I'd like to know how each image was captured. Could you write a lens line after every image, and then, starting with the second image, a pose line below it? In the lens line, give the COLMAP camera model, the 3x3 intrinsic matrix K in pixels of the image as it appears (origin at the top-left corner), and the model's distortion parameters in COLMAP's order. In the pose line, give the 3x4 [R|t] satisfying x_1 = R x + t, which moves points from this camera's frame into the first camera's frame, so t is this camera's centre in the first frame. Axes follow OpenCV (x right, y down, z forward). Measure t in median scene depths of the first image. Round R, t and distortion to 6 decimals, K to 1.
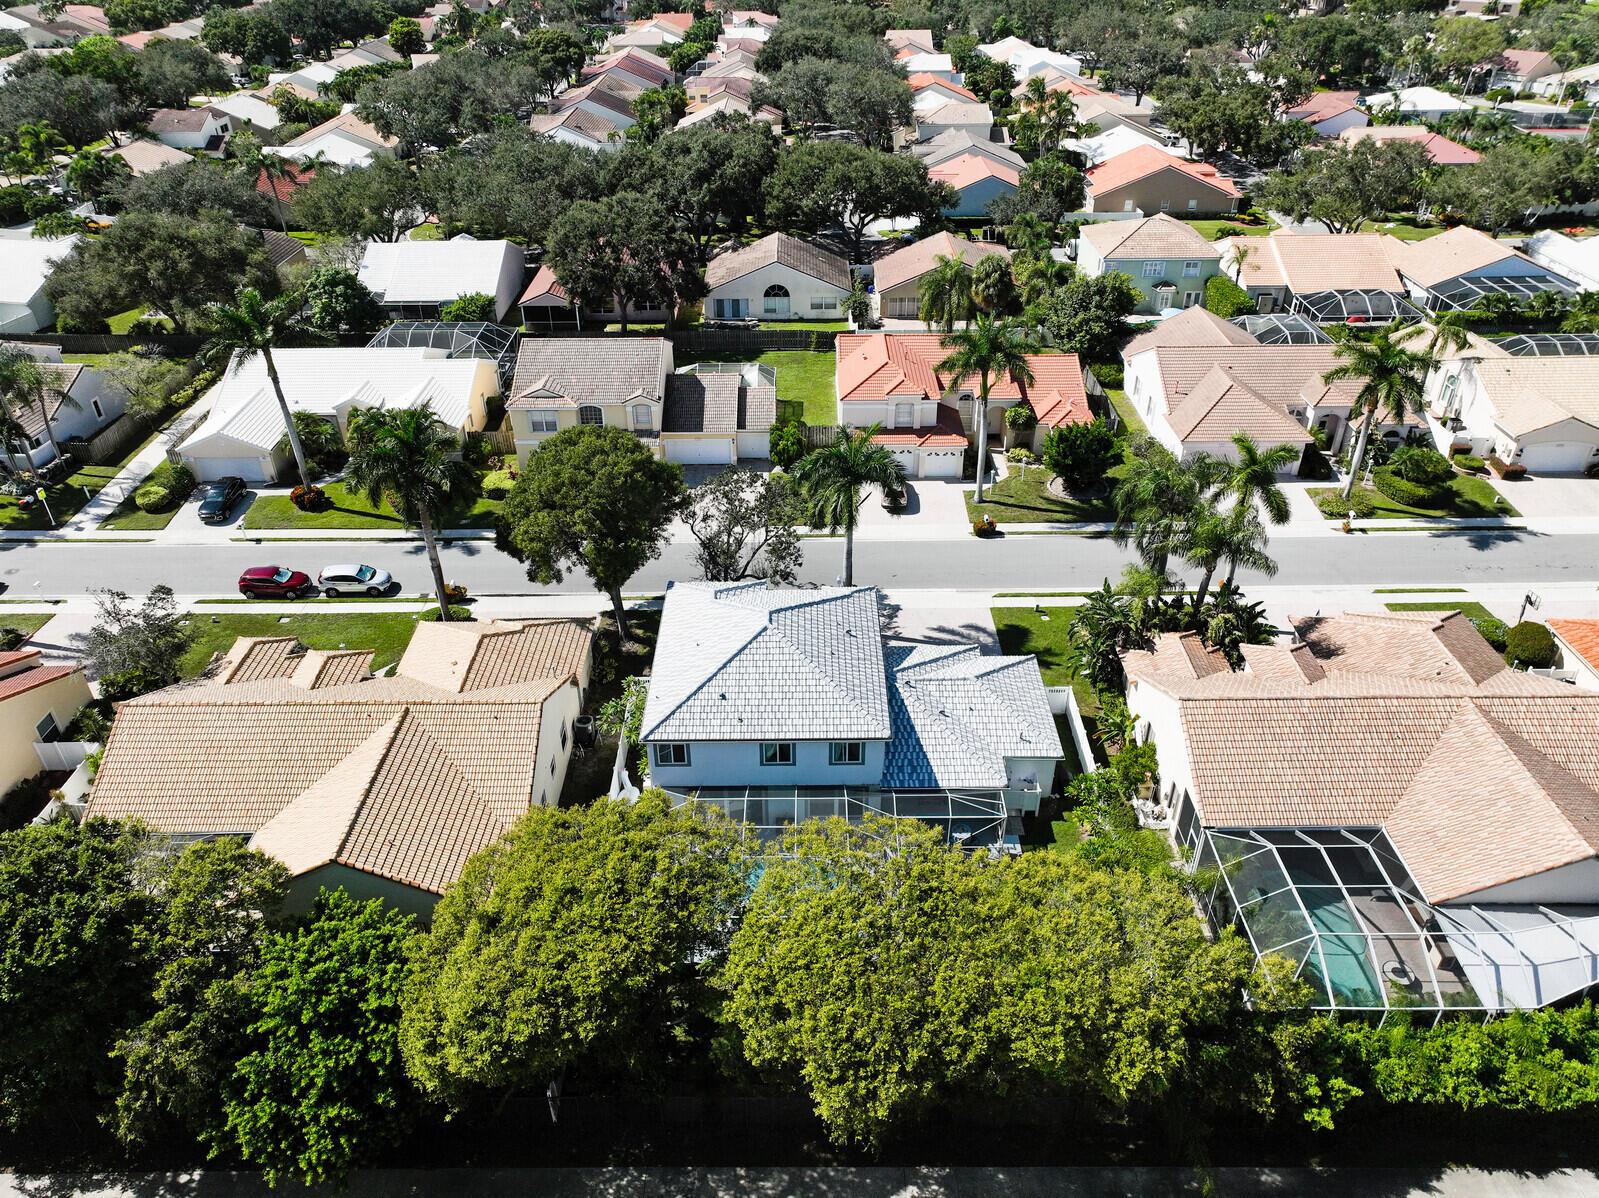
lens RADIAL K [[1122.7, 0, 799.5], [0, 1122.7, 599.0], [0, 0, 1]] dist [-0.001686, 0.022390]
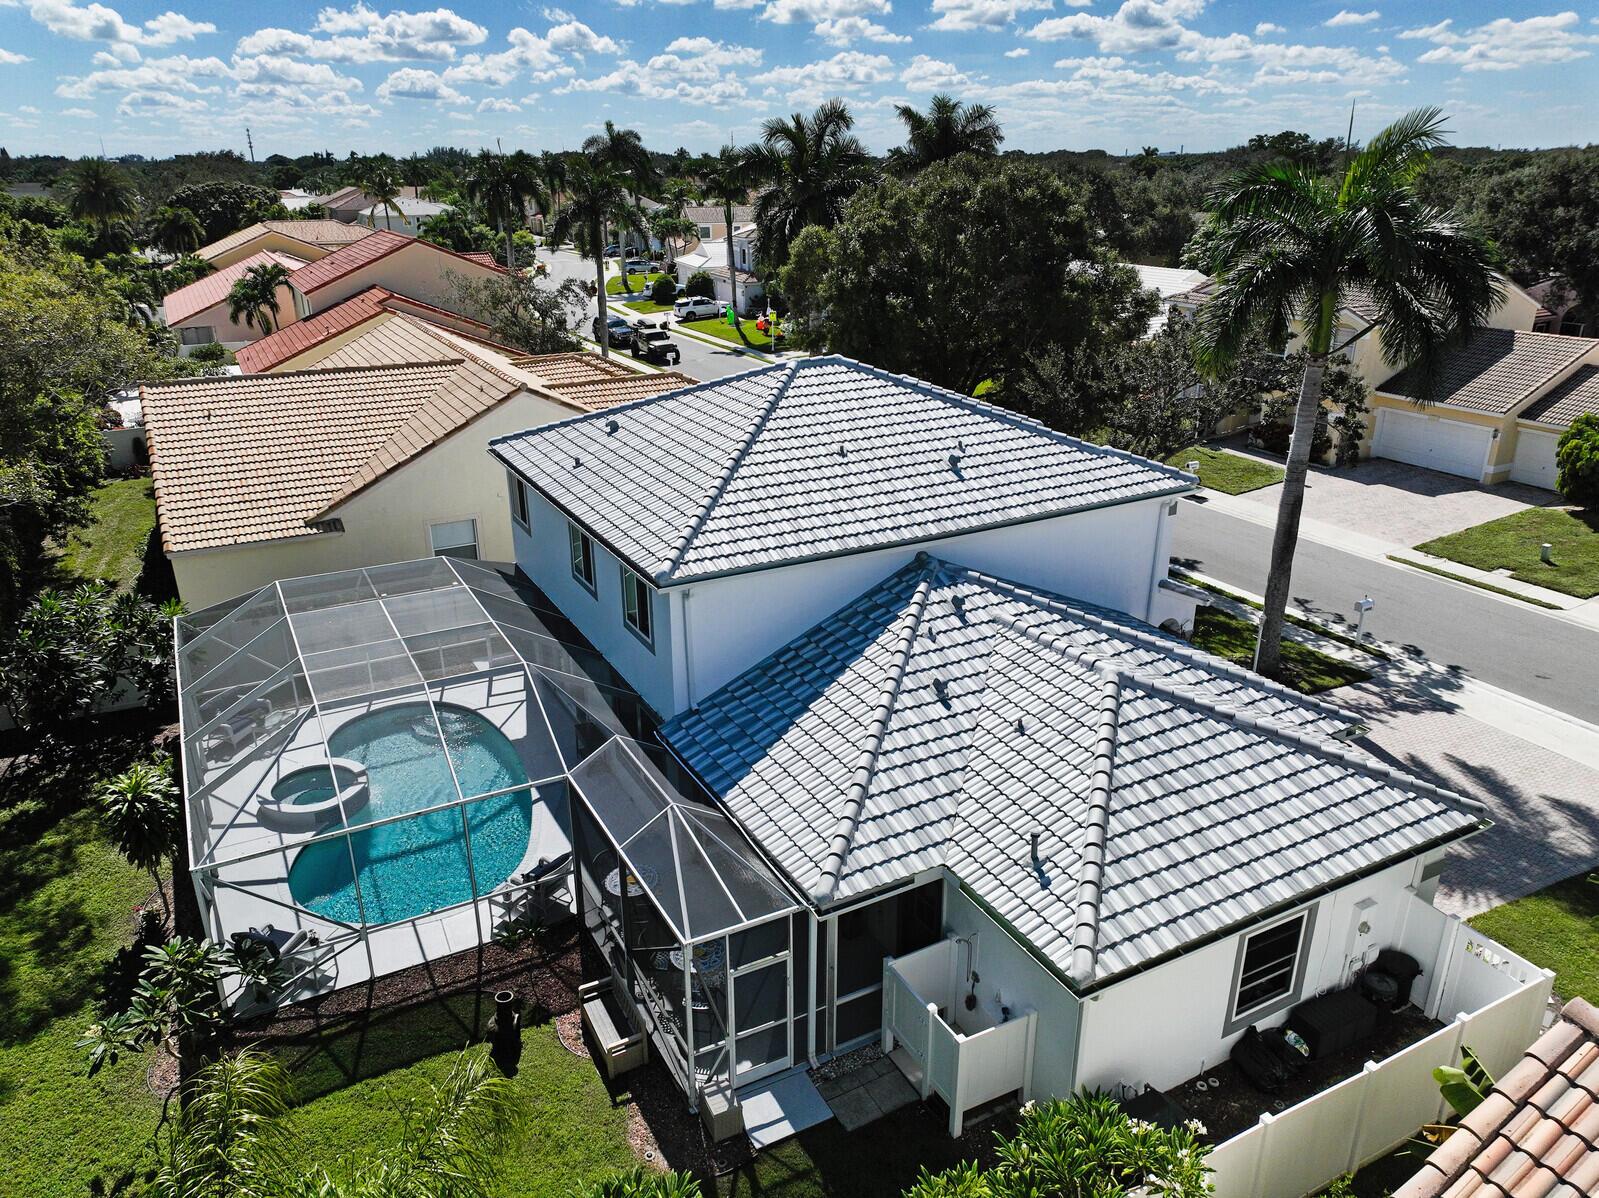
lens RADIAL K [[1122.7, 0, 799.5], [0, 1122.7, 599.0], [0, 0, 1]] dist [-0.001686, 0.022390]
pose [[0.472215, 0.322042, -0.820550, 0.404468], [-0.477327, 0.876004, 0.069111, 0.078743], [0.741061, 0.359035, 0.567382, 0.811866]]
